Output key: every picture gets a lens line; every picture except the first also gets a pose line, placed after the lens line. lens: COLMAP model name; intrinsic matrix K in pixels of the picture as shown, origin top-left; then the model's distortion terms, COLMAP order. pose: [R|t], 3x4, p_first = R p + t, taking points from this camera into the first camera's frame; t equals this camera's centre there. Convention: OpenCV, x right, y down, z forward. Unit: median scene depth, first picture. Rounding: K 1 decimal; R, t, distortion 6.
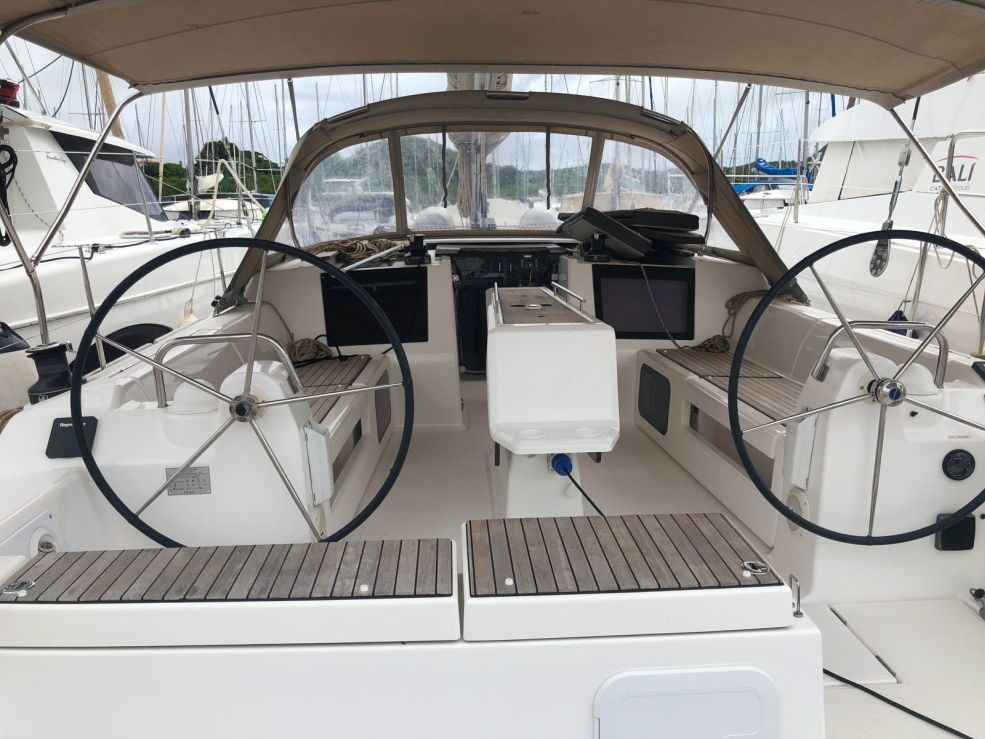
lens RADIAL K [[815.3, 0, 490.8], [0, 815.3, 364.1], [0, 0, 1]] dist [0.080320, -0.096458]
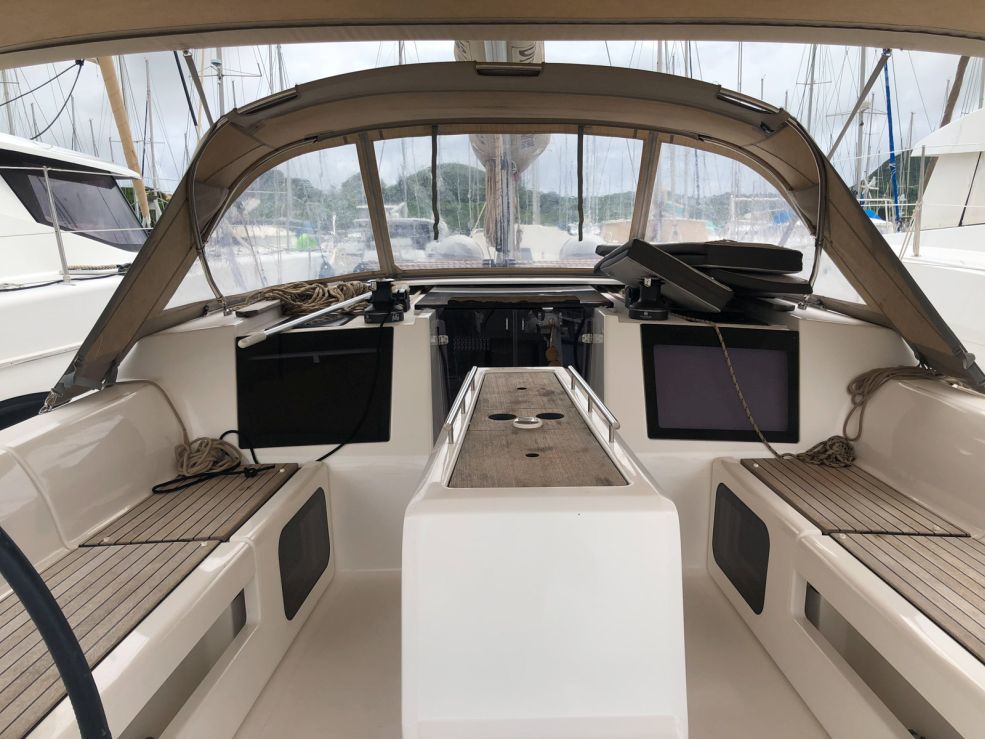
lens RADIAL K [[814.7, 0, 495.5], [0, 814.7, 370.3], [0, 0, 1]] dist [0.042478, -0.018014]
pose [[0.997975, 0.008395, -0.063057, 0.047222], [-0.009746, 0.999729, -0.021141, -0.068164], [0.062862, 0.021712, 0.997786, 0.323515]]
